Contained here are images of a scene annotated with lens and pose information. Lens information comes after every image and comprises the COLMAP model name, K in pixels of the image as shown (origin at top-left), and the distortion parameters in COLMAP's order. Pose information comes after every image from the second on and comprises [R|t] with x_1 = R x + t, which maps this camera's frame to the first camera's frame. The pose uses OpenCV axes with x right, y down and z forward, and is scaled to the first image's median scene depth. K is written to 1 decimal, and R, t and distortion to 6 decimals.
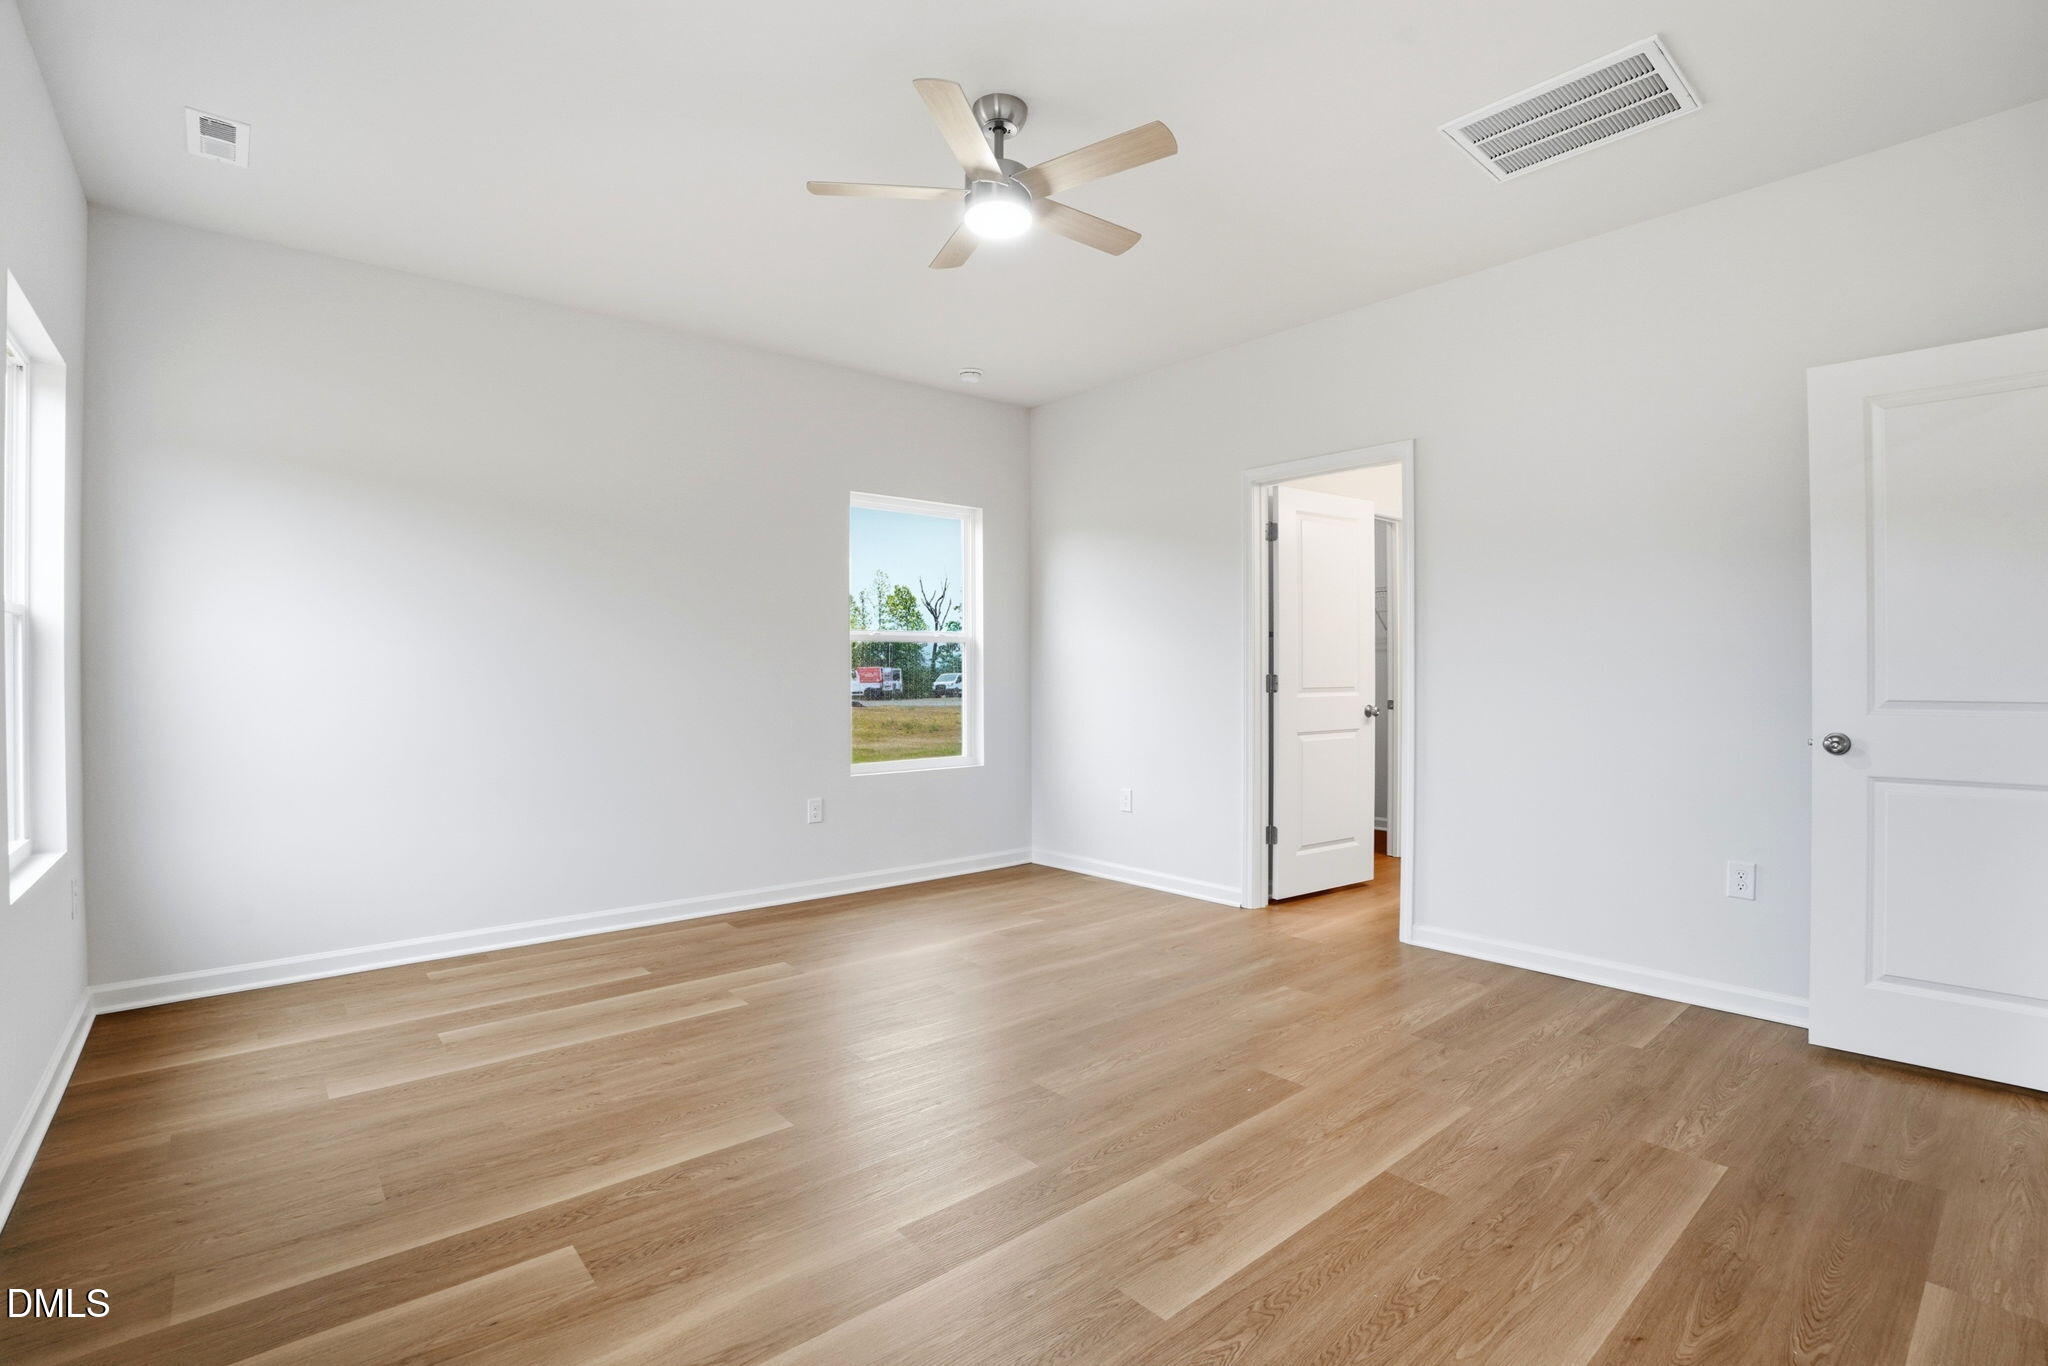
lens RADIAL K [[942.5, 0, 1030.9], [0, 942.5, 677.8], [0, 0, 1]] dist [-0.073154, 0.021958]
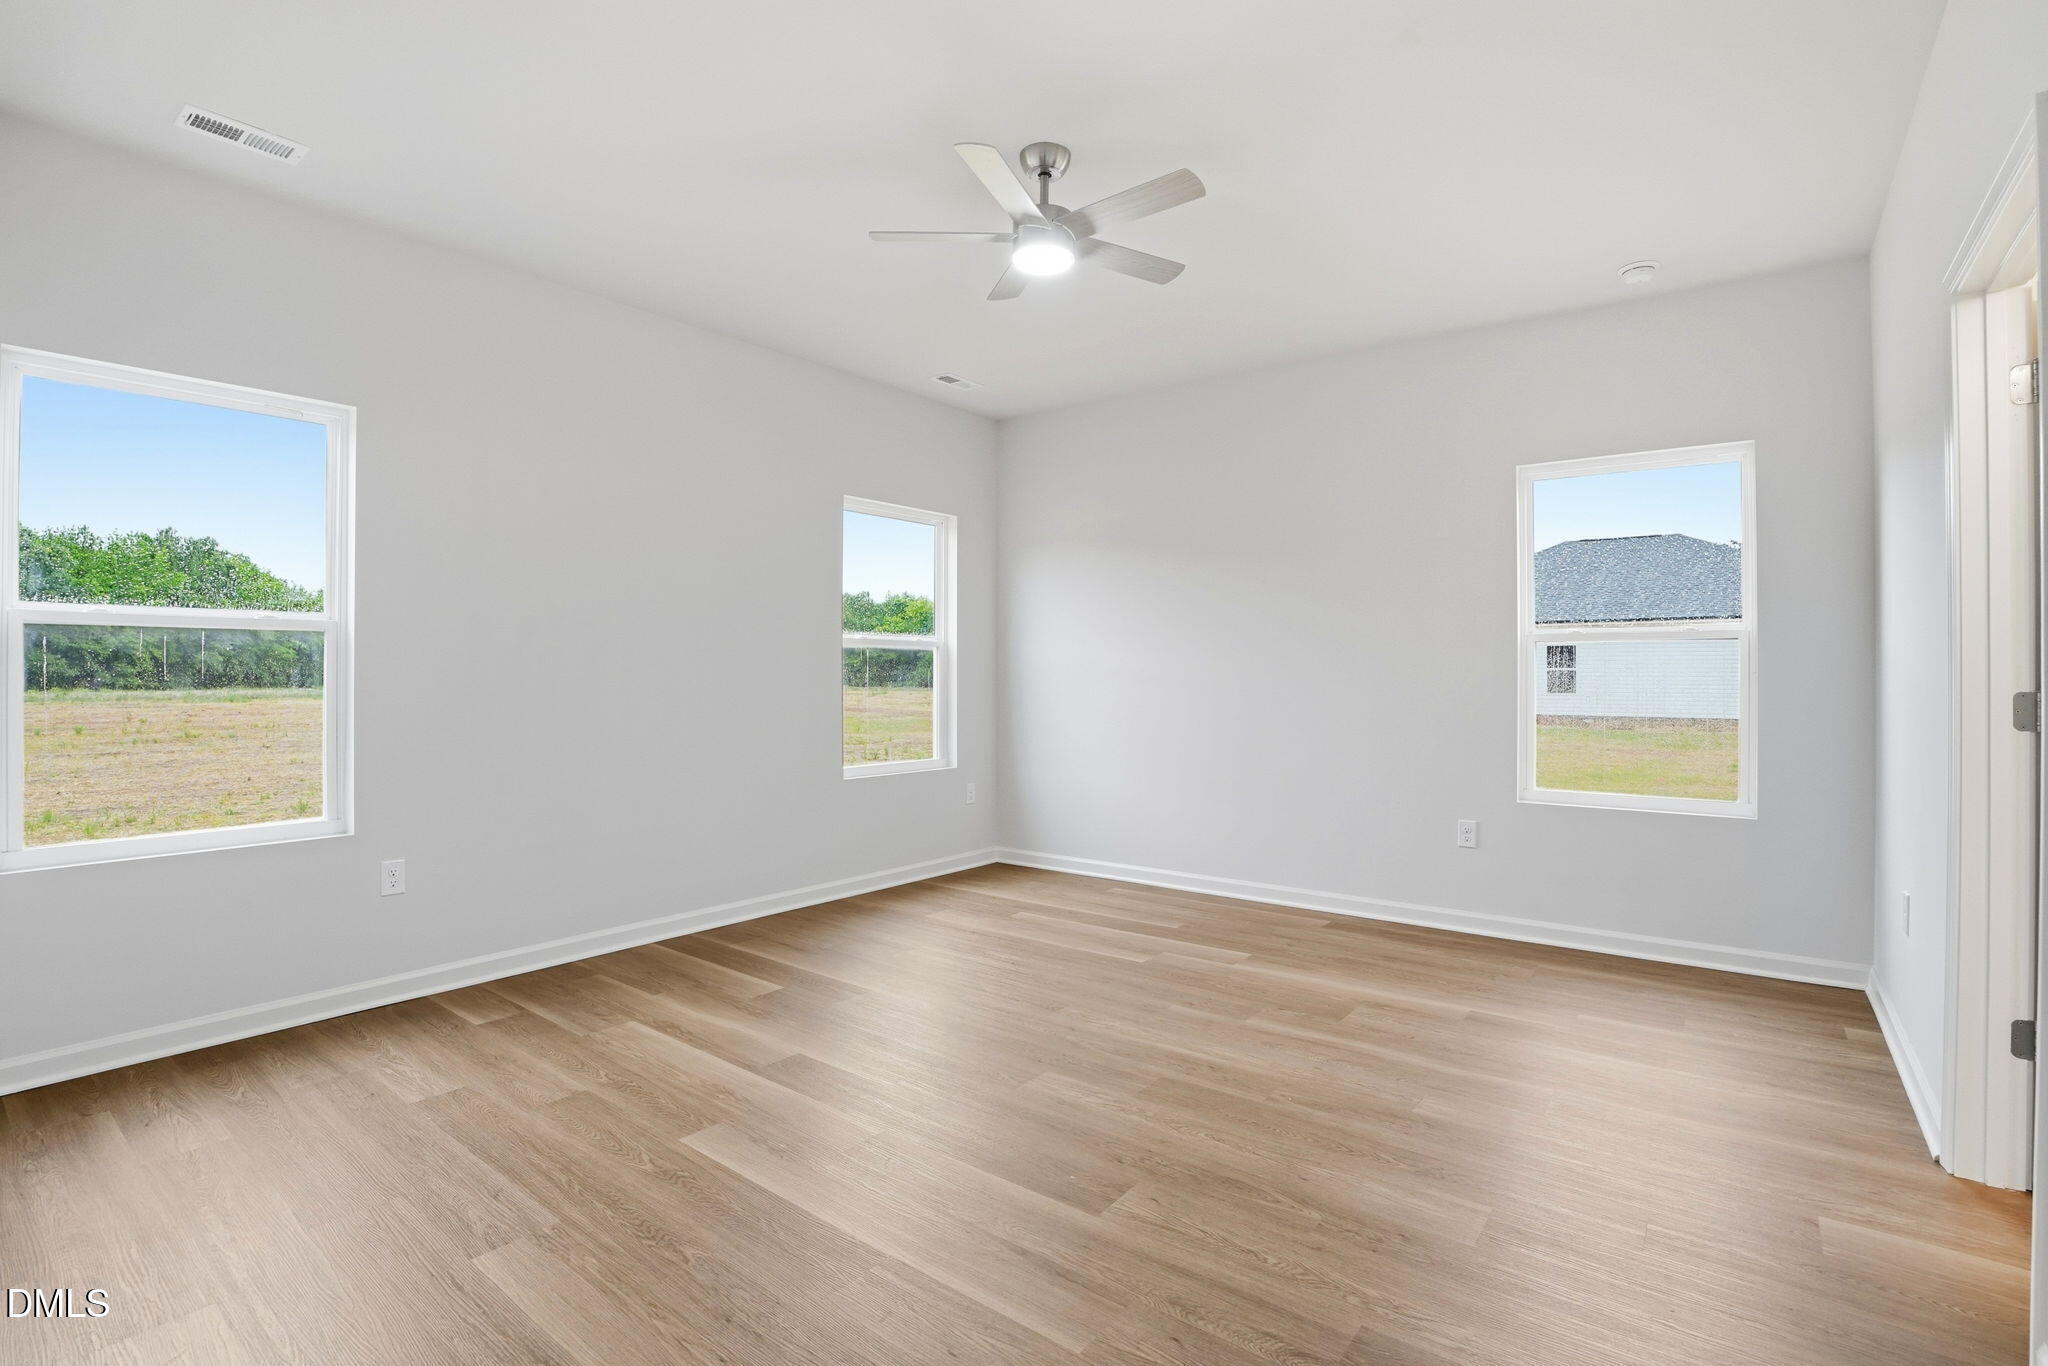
lens RADIAL K [[958.1, 0, 1035.8], [0, 958.1, 726.0], [0, 0, 1]] dist [-0.076076, 0.022994]
pose [[0.198641, 0.052798, -0.978649, 1.026335], [-0.005430, 0.998592, 0.052772, -0.009192], [0.980057, -0.005169, 0.198648, 0.786247]]
